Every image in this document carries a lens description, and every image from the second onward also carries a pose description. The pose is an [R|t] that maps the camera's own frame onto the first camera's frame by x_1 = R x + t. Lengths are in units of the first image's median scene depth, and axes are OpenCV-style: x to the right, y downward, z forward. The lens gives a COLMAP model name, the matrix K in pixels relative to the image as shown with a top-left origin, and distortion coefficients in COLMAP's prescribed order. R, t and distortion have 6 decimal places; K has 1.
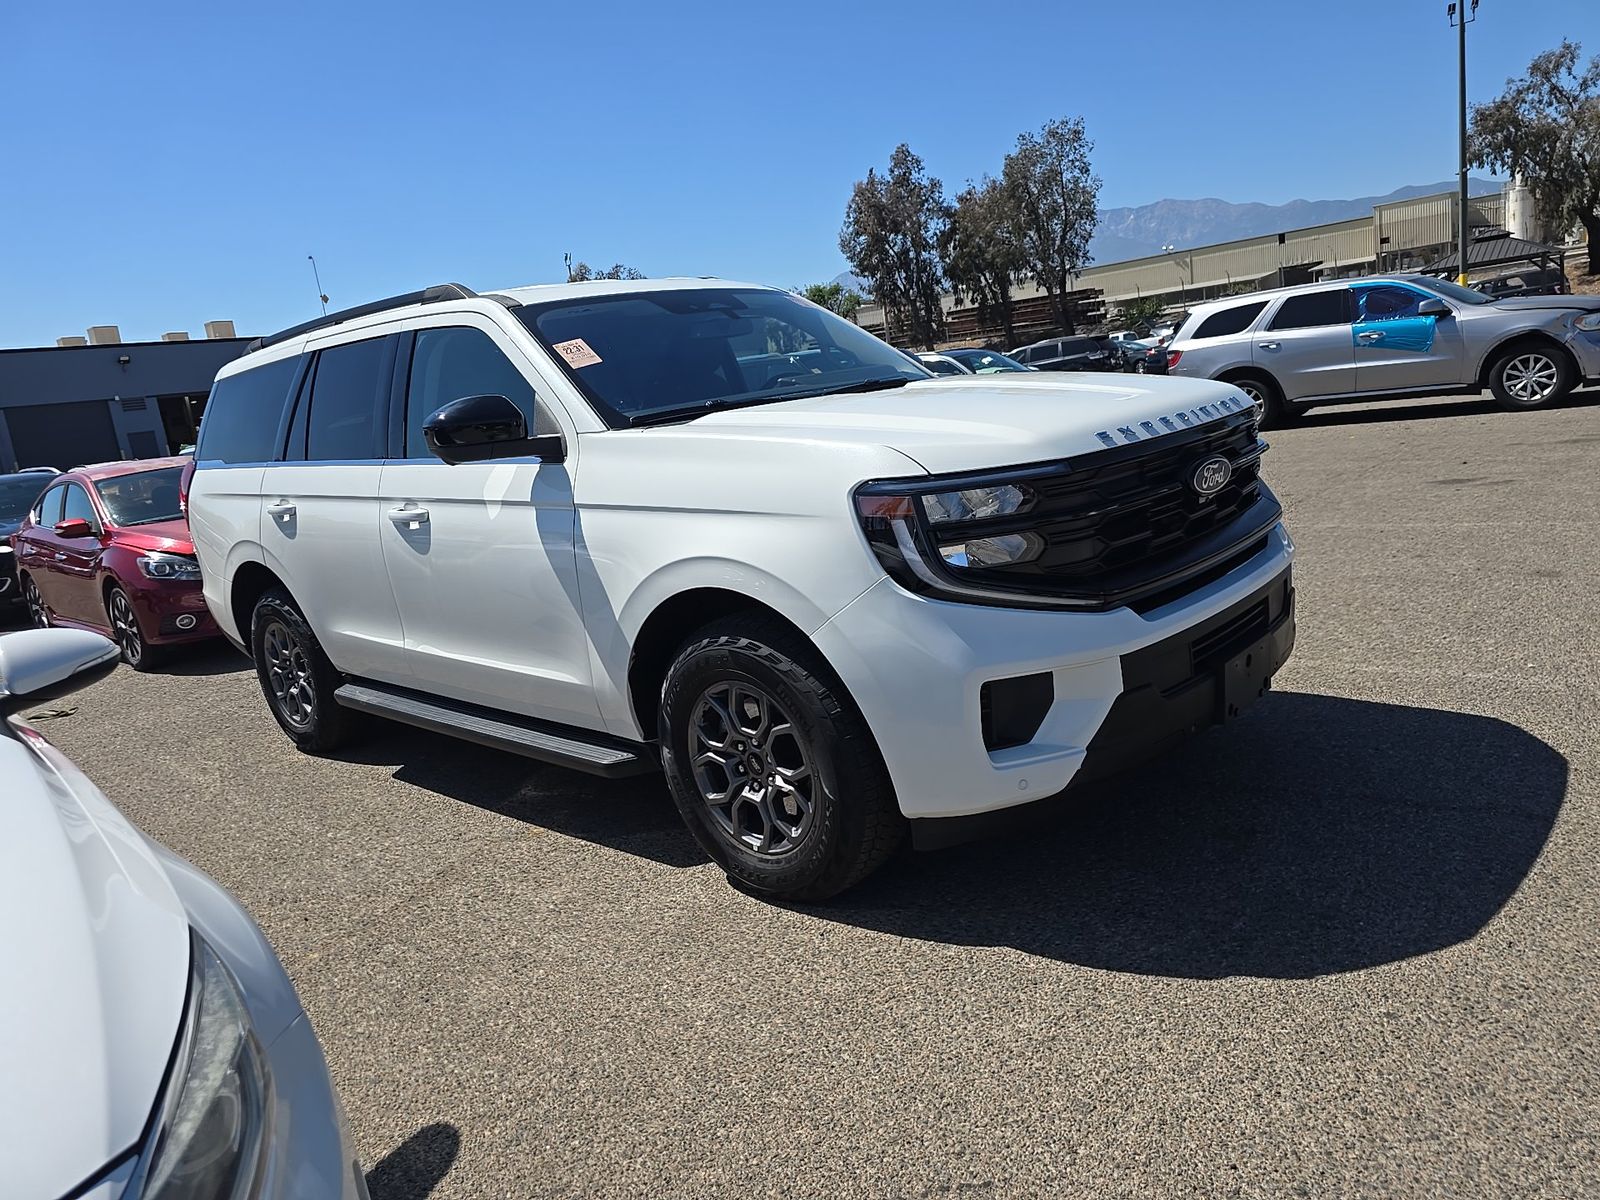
lens RADIAL K [[1098.1, 0, 800.0], [0, 1098.1, 600.0], [0, 0, 1]] dist [0.003280, 0.000195]
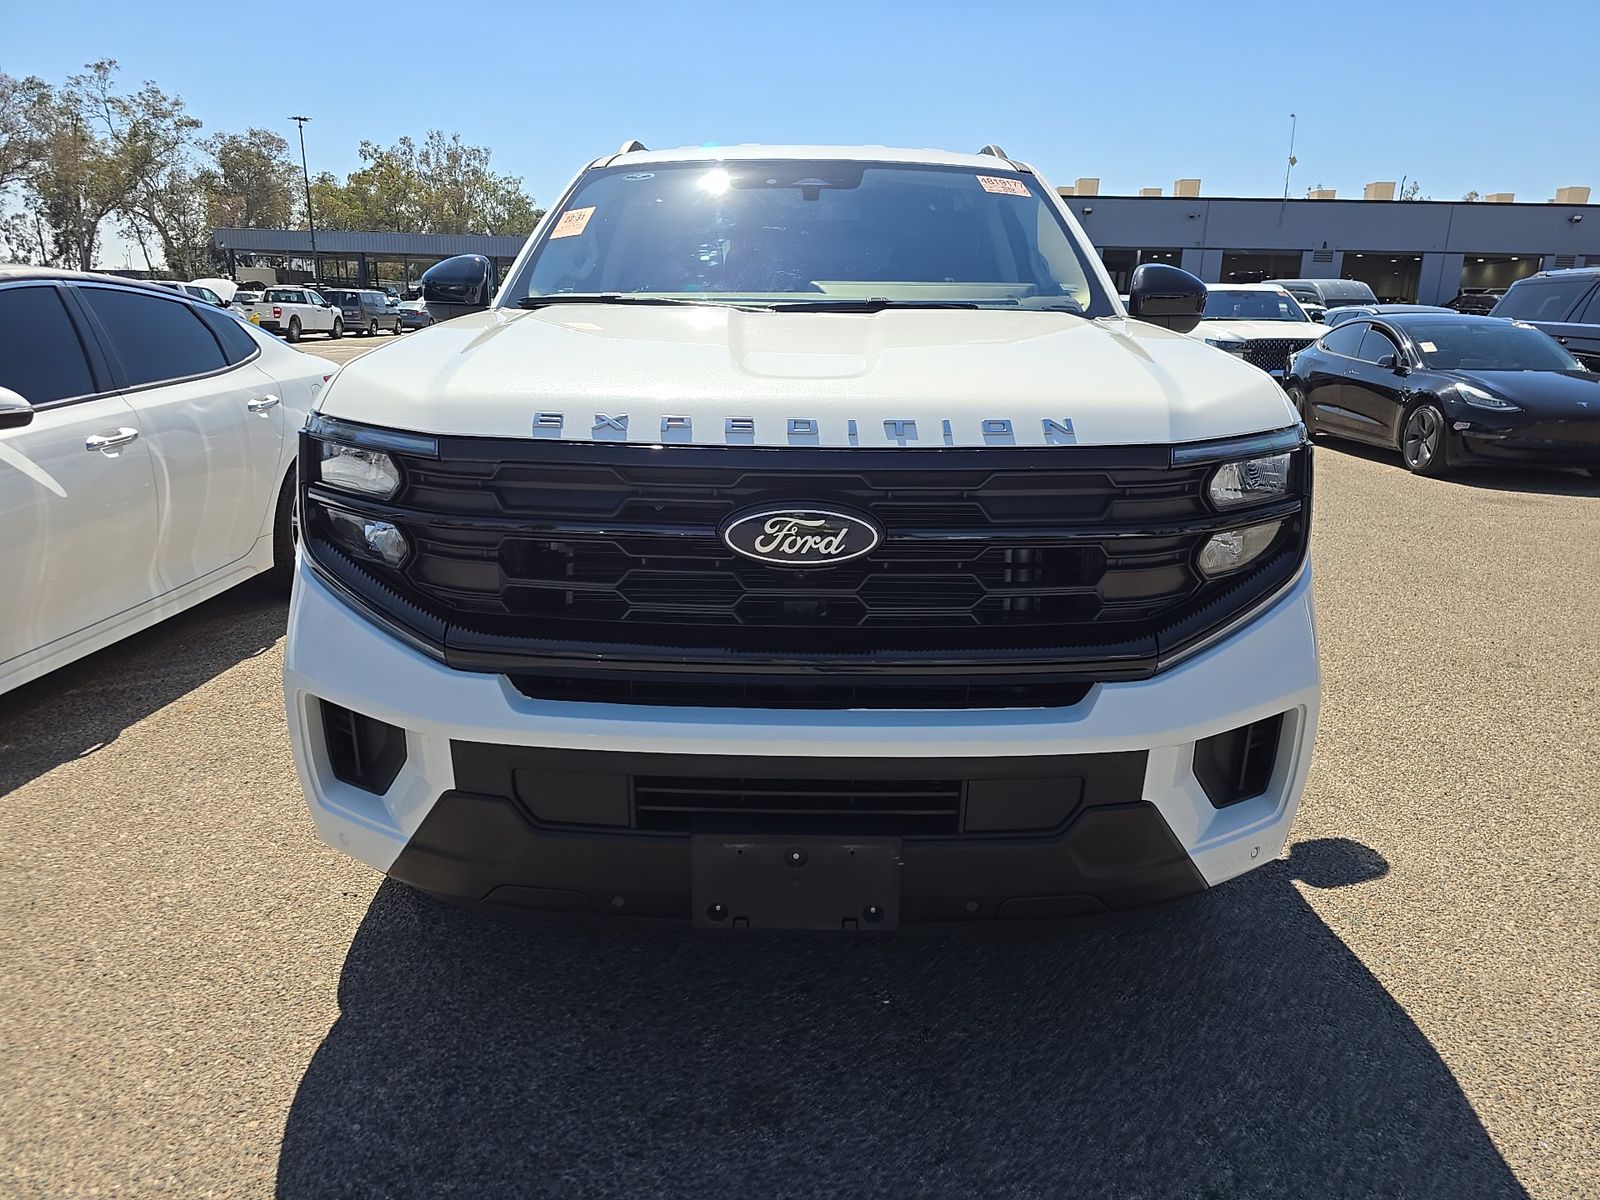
lens RADIAL K [[1098.1, 0, 800.0], [0, 1098.1, 600.0], [0, 0, 1]] dist [0.003280, 0.000195]
pose [[0.655971, 0.320587, -0.683320, 0.843796], [-0.241305, 0.946877, 0.212591, -0.220265], [0.715174, 0.025435, 0.698484, 0.654830]]
